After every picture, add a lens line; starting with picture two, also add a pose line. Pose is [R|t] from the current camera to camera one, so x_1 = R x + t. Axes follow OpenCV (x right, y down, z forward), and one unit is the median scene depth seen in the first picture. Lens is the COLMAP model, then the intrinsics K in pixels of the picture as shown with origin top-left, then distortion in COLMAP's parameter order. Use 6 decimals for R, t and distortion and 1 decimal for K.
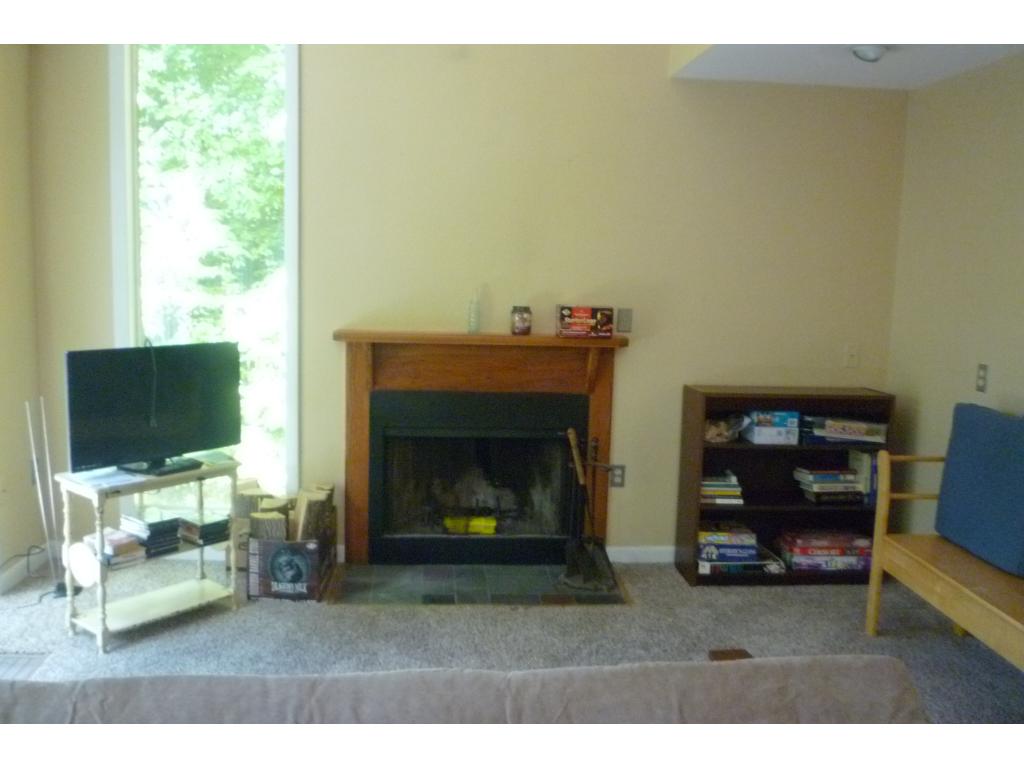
lens RADIAL K [[892.5, 0, 512.0], [0, 892.5, 384.0], [0, 0, 1]] dist [-0.061111, 0.055765]
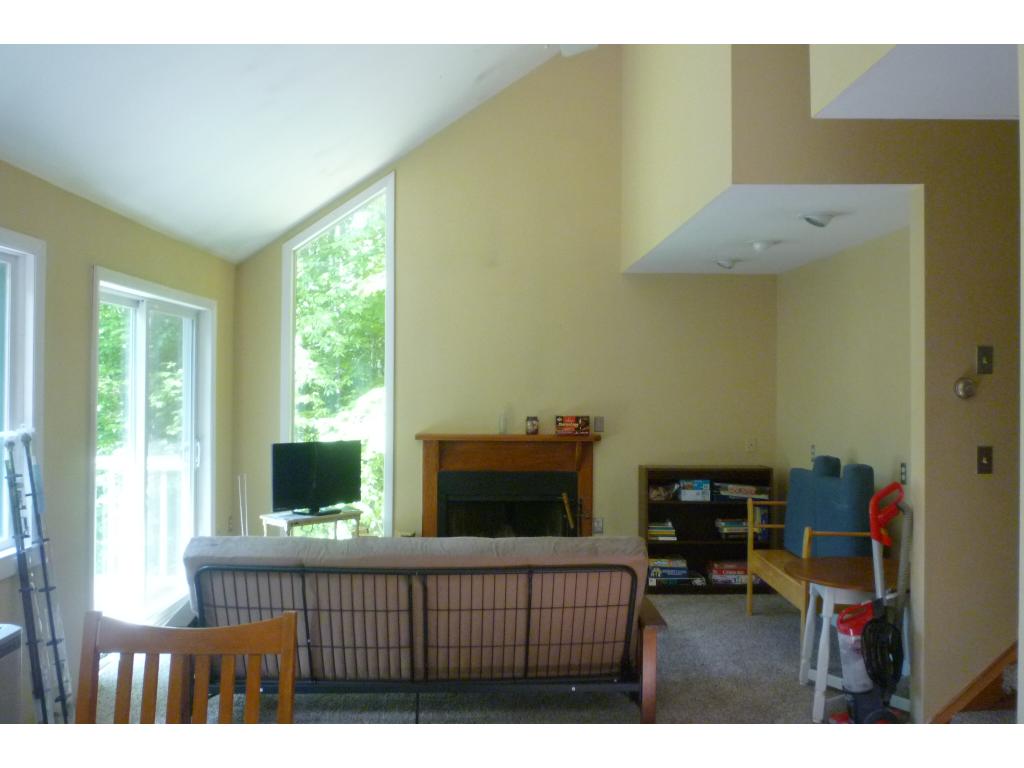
lens RADIAL K [[892.5, 0, 512.0], [0, 892.5, 384.0], [0, 0, 1]] dist [-0.061111, 0.055765]
pose [[0.997901, -0.021401, -0.061116, 0.073795], [0.012836, 0.990456, -0.137233, 0.074118], [0.063469, 0.136160, 0.988652, -0.589491]]
